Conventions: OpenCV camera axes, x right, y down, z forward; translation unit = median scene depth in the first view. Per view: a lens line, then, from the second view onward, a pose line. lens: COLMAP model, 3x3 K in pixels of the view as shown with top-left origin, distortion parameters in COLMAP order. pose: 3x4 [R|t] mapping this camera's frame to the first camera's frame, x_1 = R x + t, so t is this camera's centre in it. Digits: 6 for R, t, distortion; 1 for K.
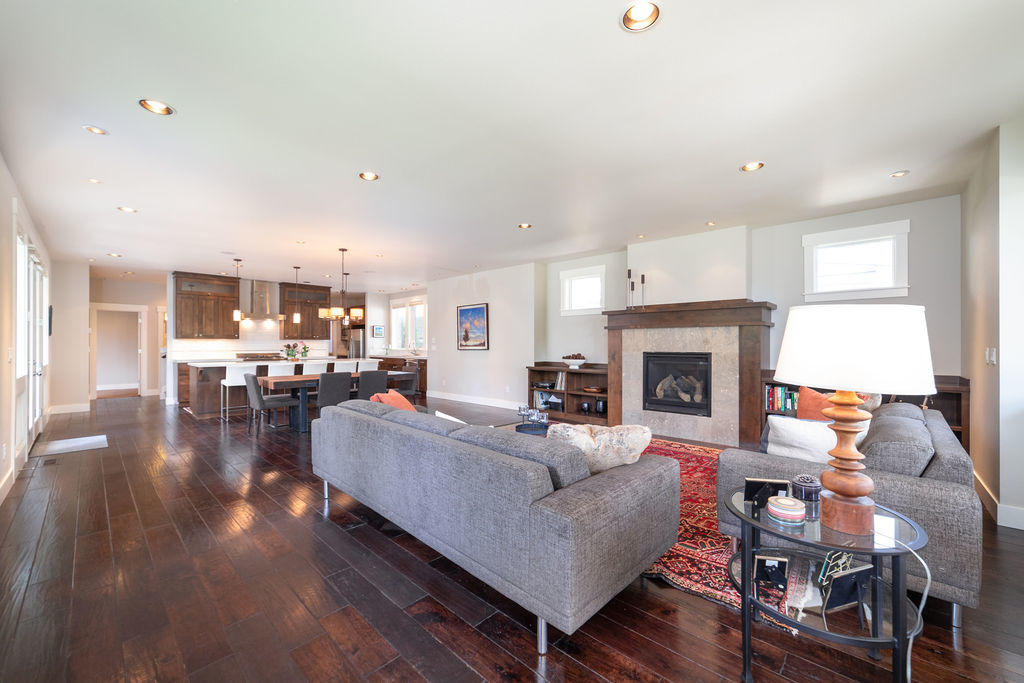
lens RADIAL K [[398.4, 0, 507.4], [0, 398.4, 342.8], [0, 0, 1]] dist [-0.010073, 0.002926]
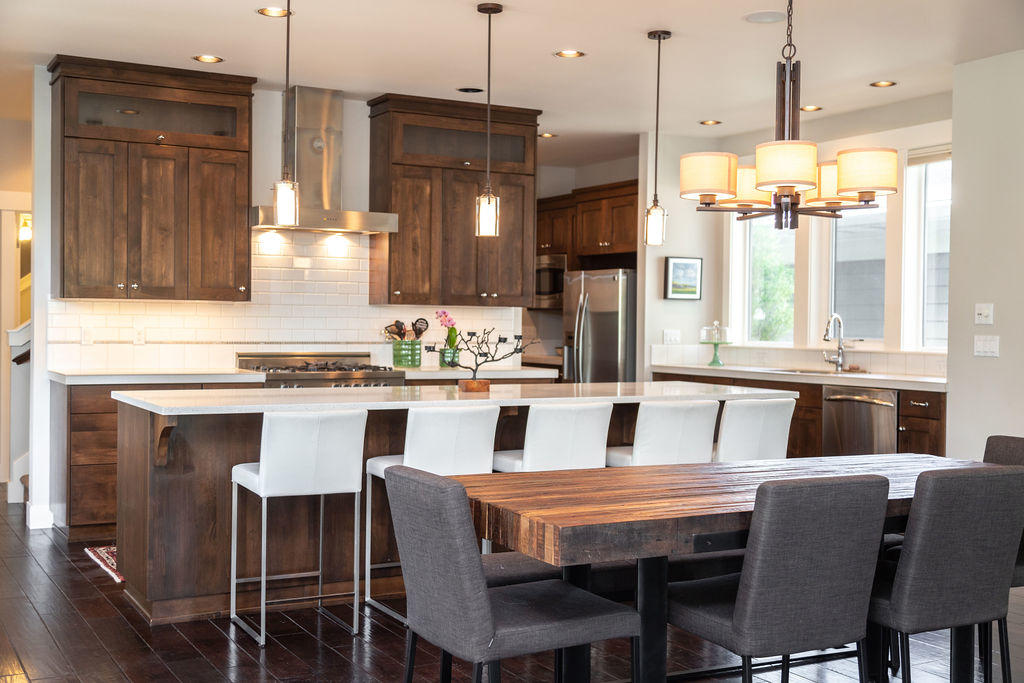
lens RADIAL K [[1196.0, 0, 508.3], [0, 1196.0, 342.0], [0, 0, 1]] dist [0.057452, 0.000000]
pose [[0.950912, 0.017686, -0.308955, -0.253511], [-0.012317, 0.999737, 0.019321, 0.000832], [0.309216, -0.014567, 0.950880, 0.266562]]
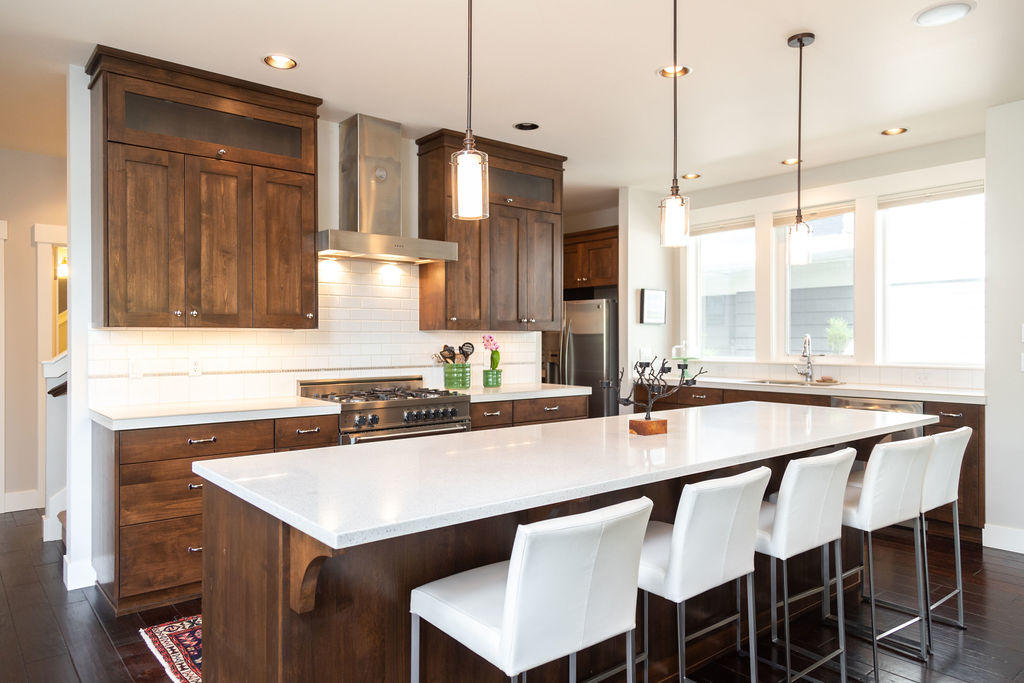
lens RADIAL K [[681.2, 0, 515.6], [0, 681.2, 340.1], [0, 0, 1]] dist [0.013866, 0.009411]
pose [[0.992898, 0.000016, -0.118967, -0.504359], [0.000456, 0.999992, 0.003942, -0.003307], [0.118966, -0.003968, 0.992890, 0.575495]]
